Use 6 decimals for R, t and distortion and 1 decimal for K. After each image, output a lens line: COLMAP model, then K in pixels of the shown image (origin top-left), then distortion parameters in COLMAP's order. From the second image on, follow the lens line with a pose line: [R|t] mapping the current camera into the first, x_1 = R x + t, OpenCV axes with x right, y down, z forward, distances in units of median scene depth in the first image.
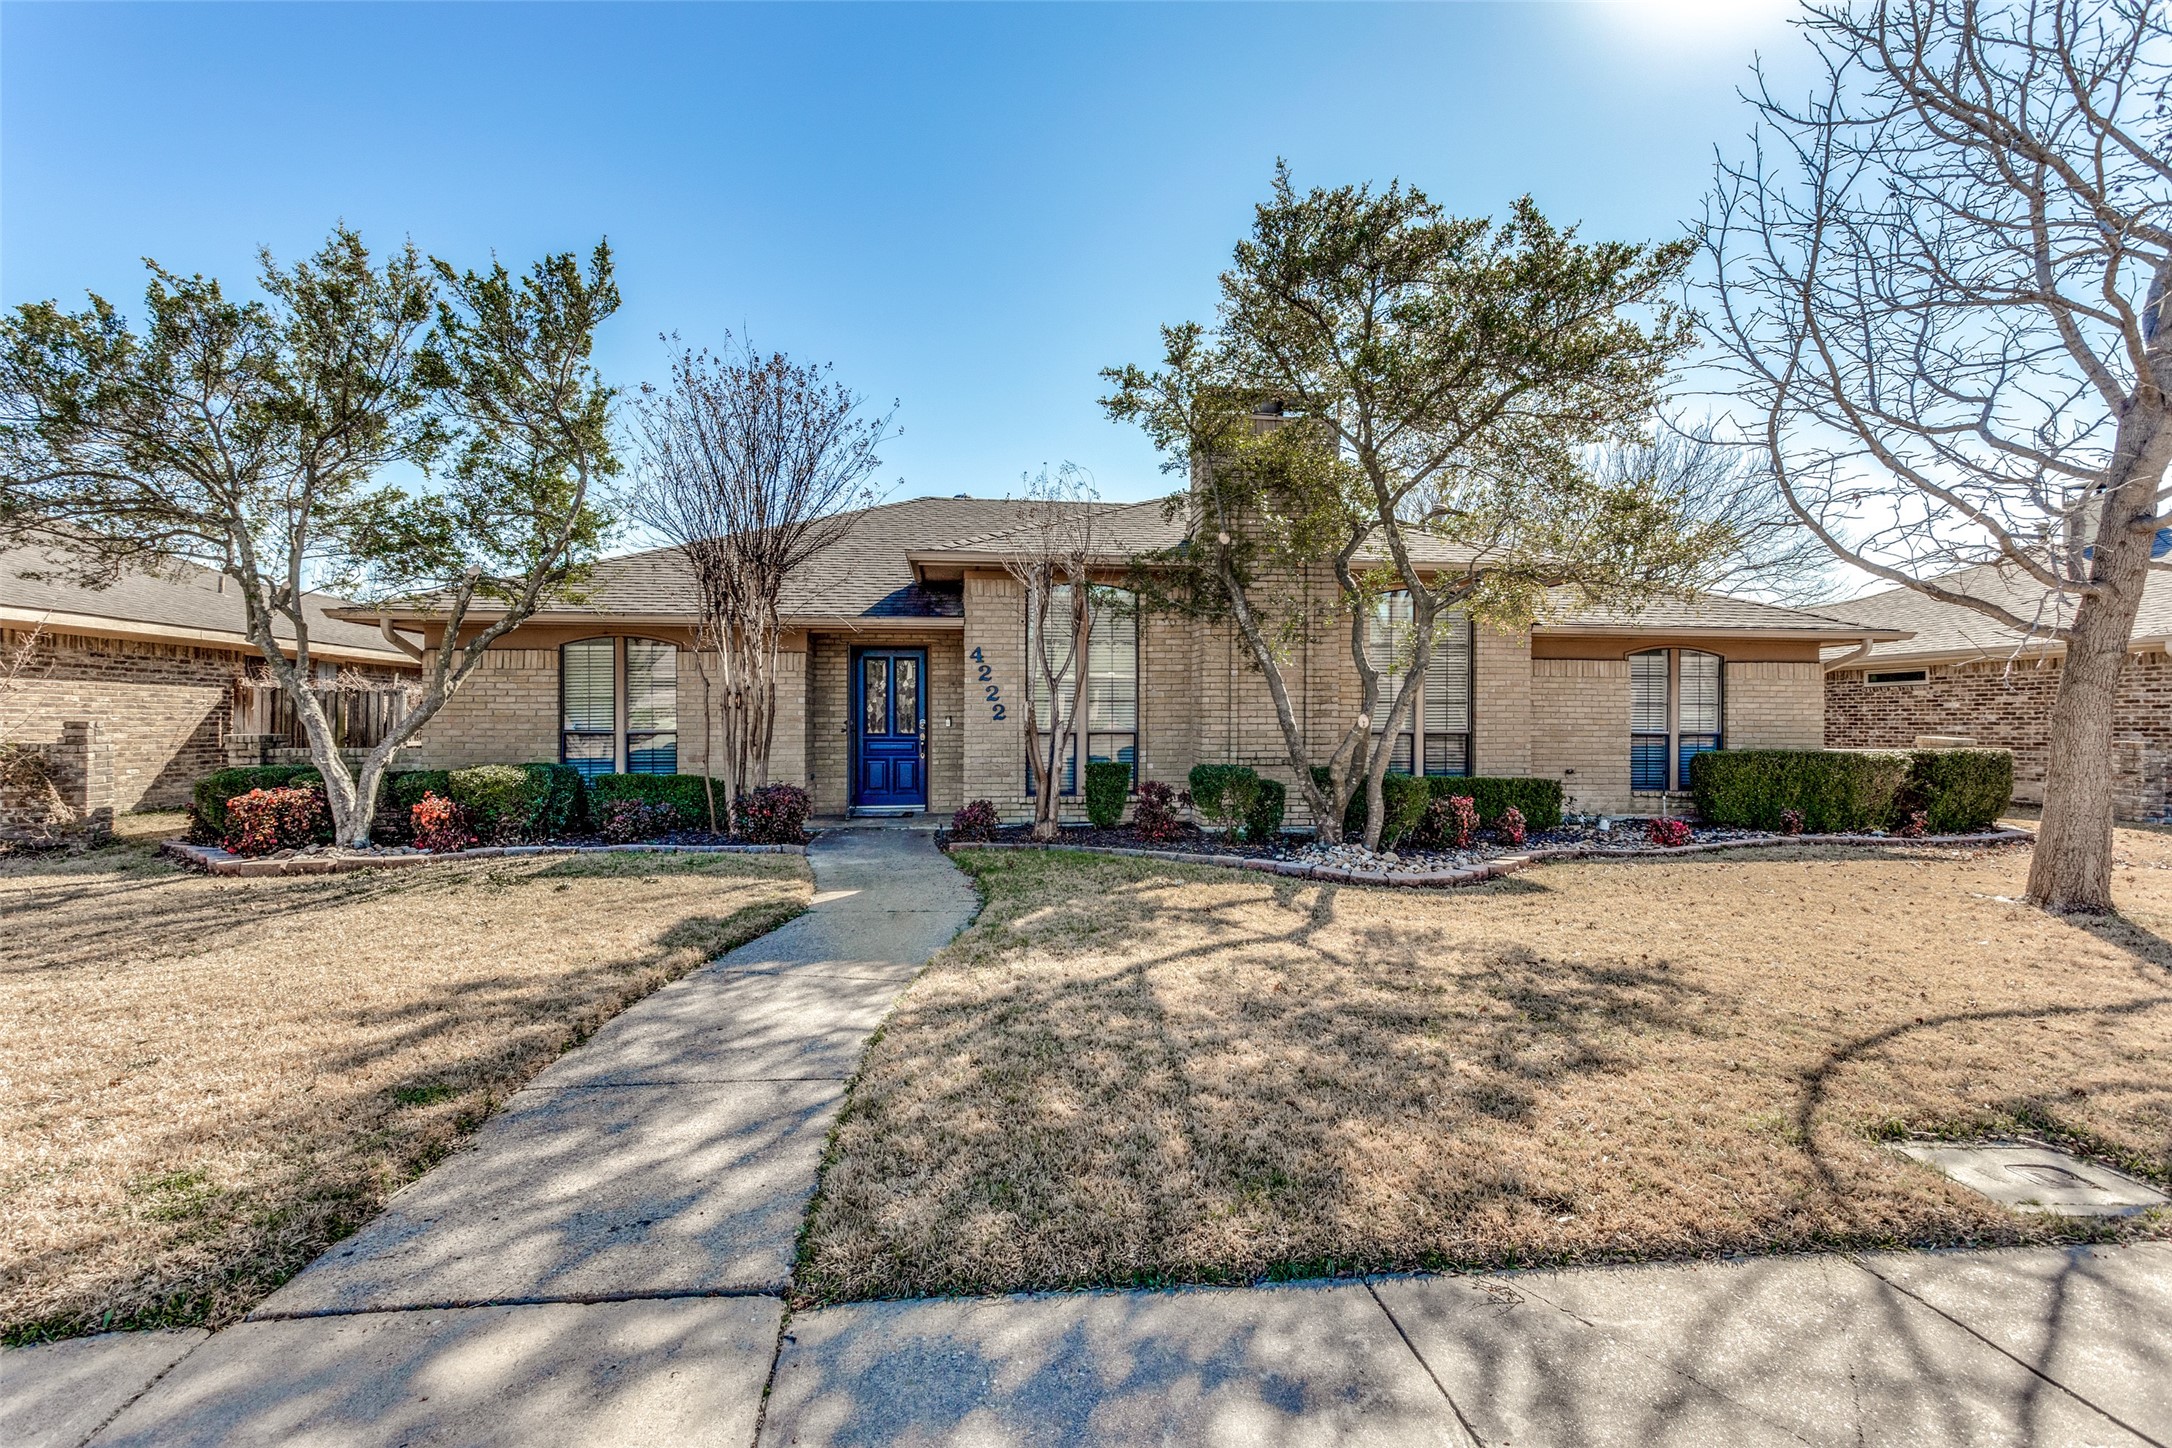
lens RADIAL K [[1004.9, 0, 1086.0], [0, 1004.9, 724.0], [0, 0, 1]] dist [0.033464, -0.000345]
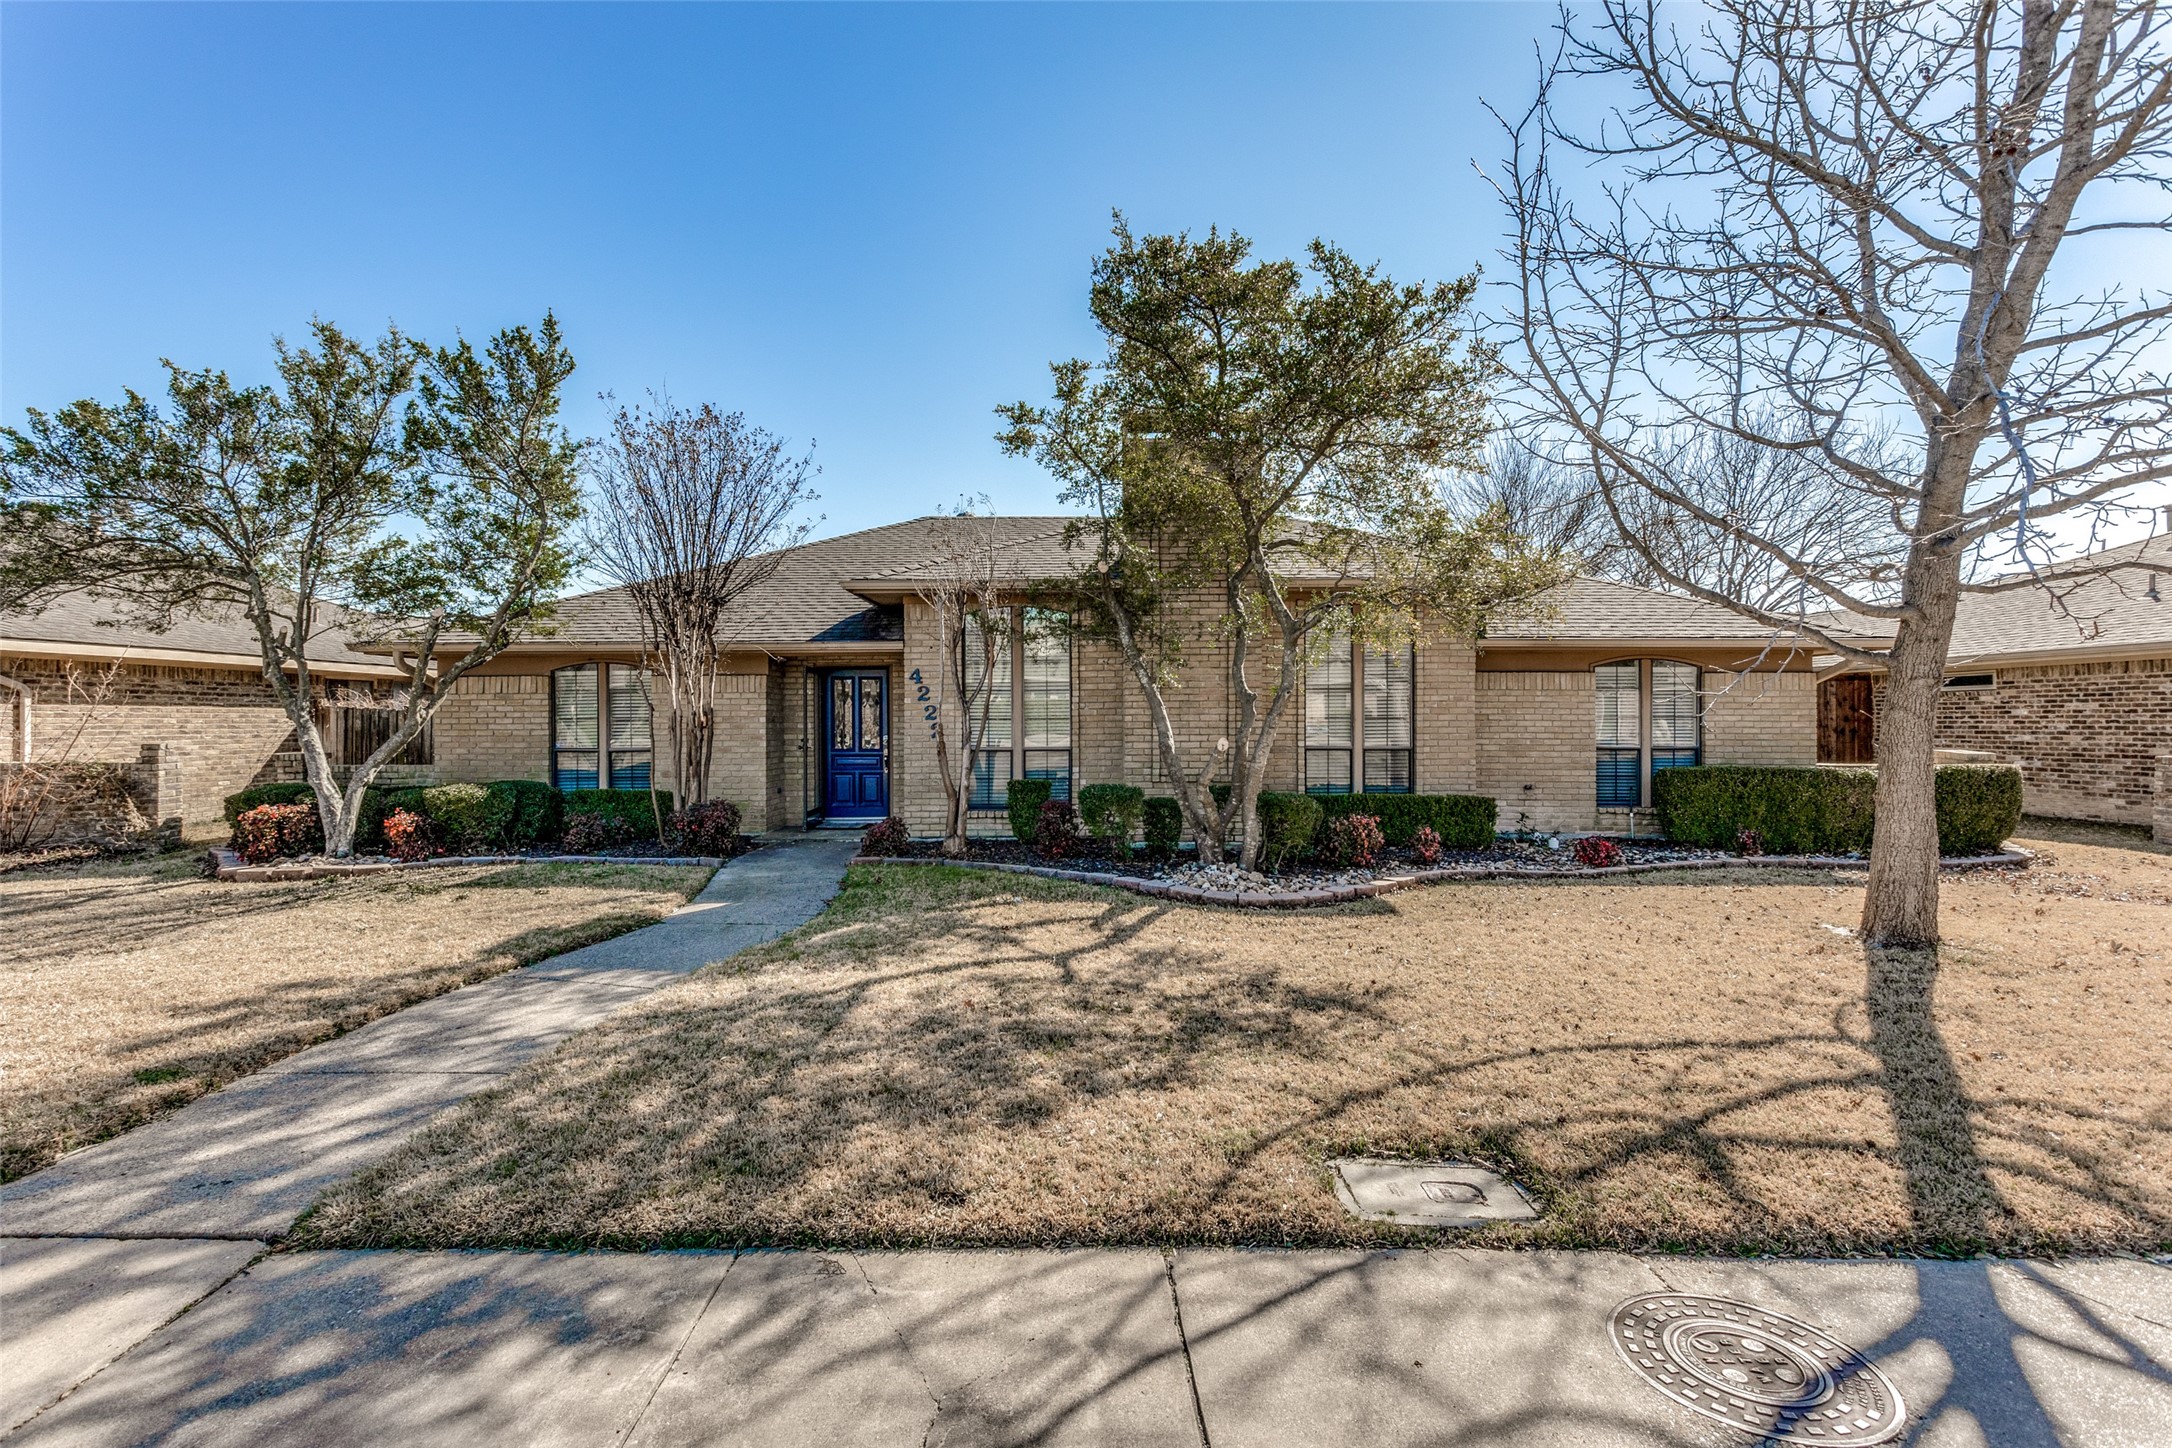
lens RADIAL K [[1022.8, 0, 1070.9], [0, 1022.8, 719.9], [0, 0, 1]] dist [0.031082, 0.000594]
pose [[0.991853, -0.005486, -0.127272, 0.233379], [0.005059, 0.999980, -0.003681, -0.022657], [0.127289, 0.003007, 0.991861, -0.048743]]
